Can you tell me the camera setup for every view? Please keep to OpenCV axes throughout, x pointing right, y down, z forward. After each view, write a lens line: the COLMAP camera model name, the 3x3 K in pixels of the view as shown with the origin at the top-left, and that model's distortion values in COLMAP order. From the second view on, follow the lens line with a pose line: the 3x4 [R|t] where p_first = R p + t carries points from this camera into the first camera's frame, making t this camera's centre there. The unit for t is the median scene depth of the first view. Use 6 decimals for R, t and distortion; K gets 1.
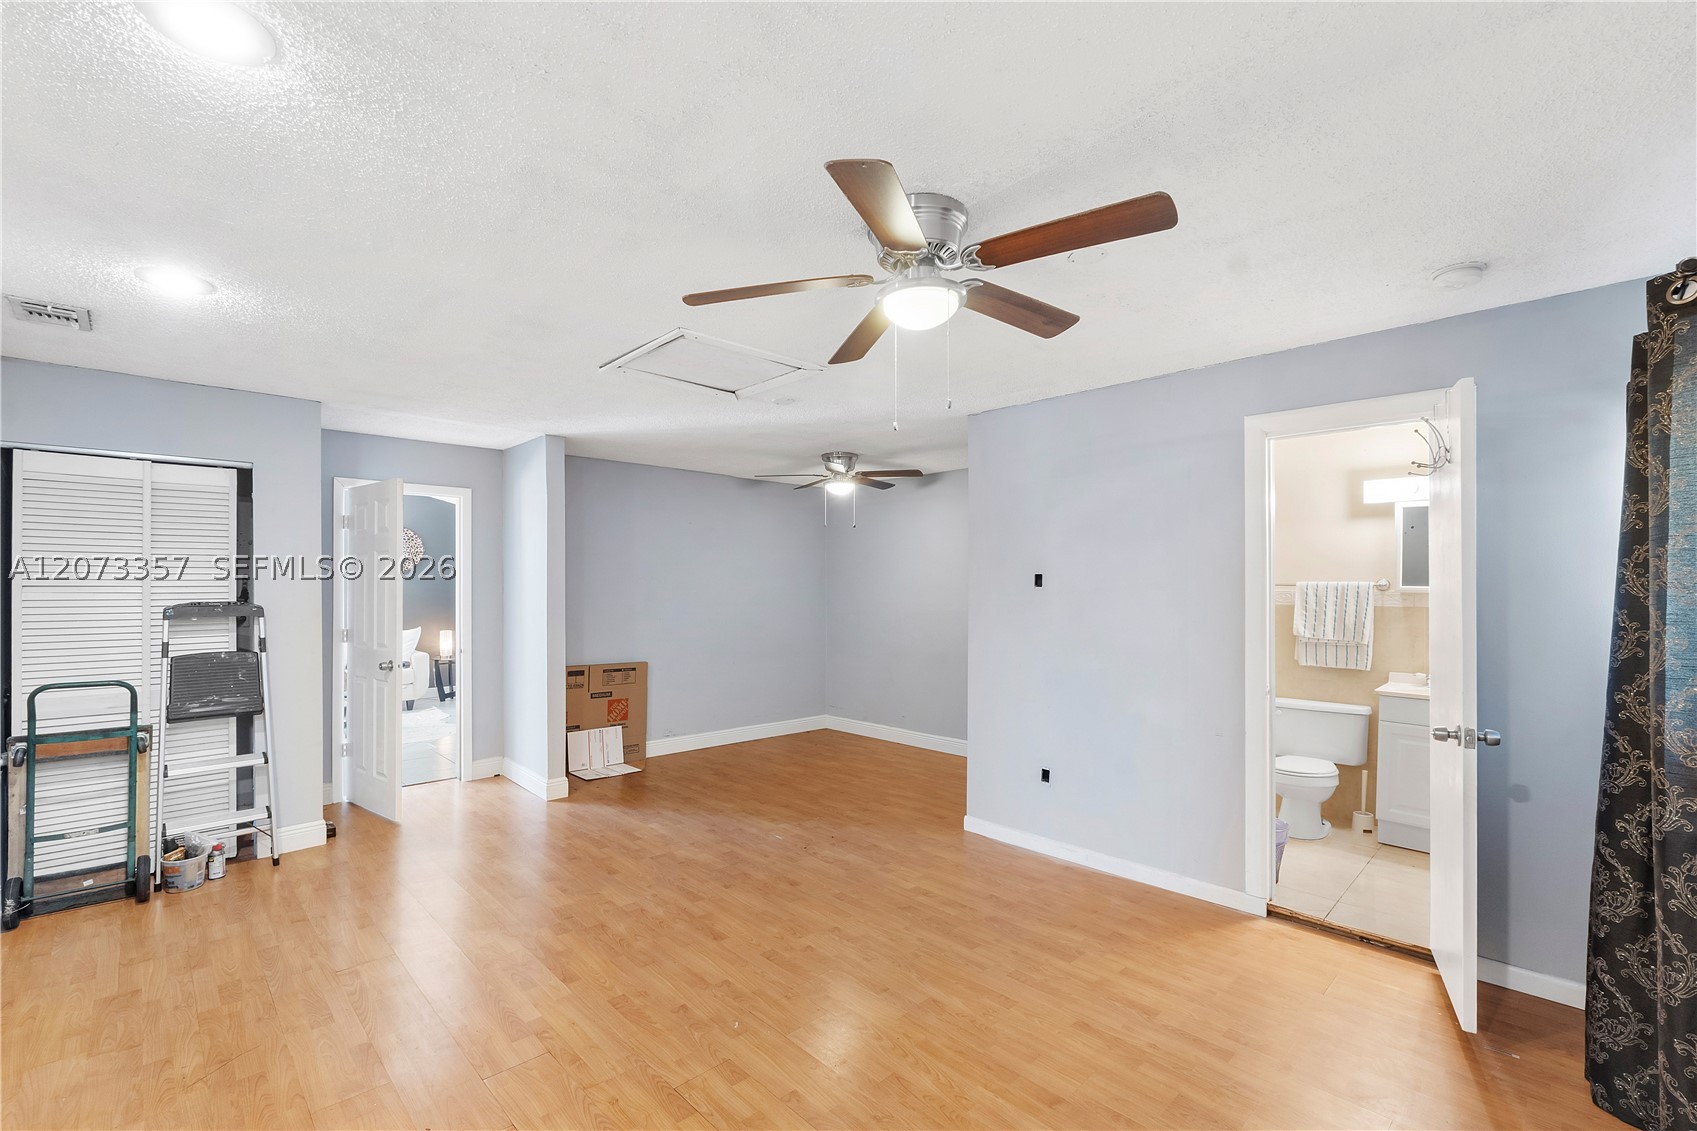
lens RADIAL K [[768.0, 0, 836.9], [0, 768.0, 579.5], [0, 0, 1]] dist [0.003992, 0.000732]
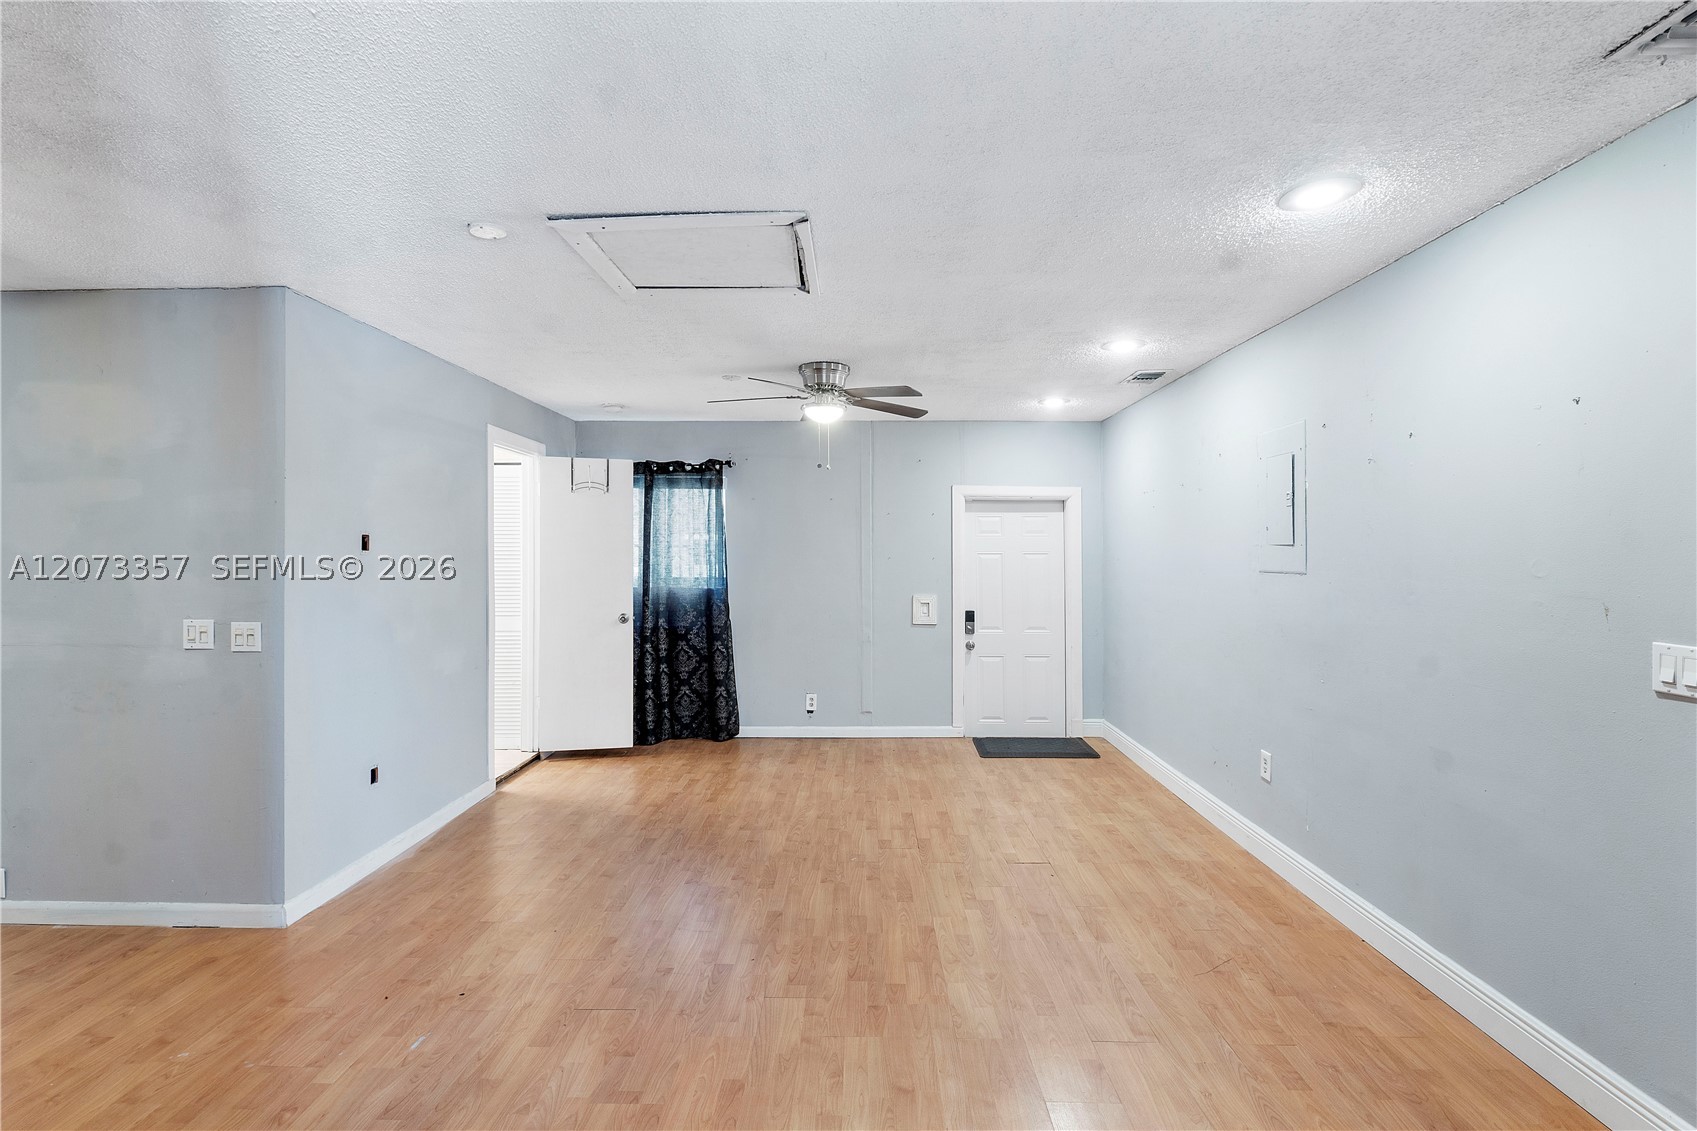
lens RADIAL K [[723.8, 0, 841.1], [0, 723.8, 558.4], [0, 0, 1]] dist [-0.007698, -0.000492]
pose [[-0.717183, -0.006403, 0.696855, -0.908486], [-0.009644, 0.999953, -0.000737, 0.020023], [-0.696818, -0.007249, -0.717212, 1.723445]]
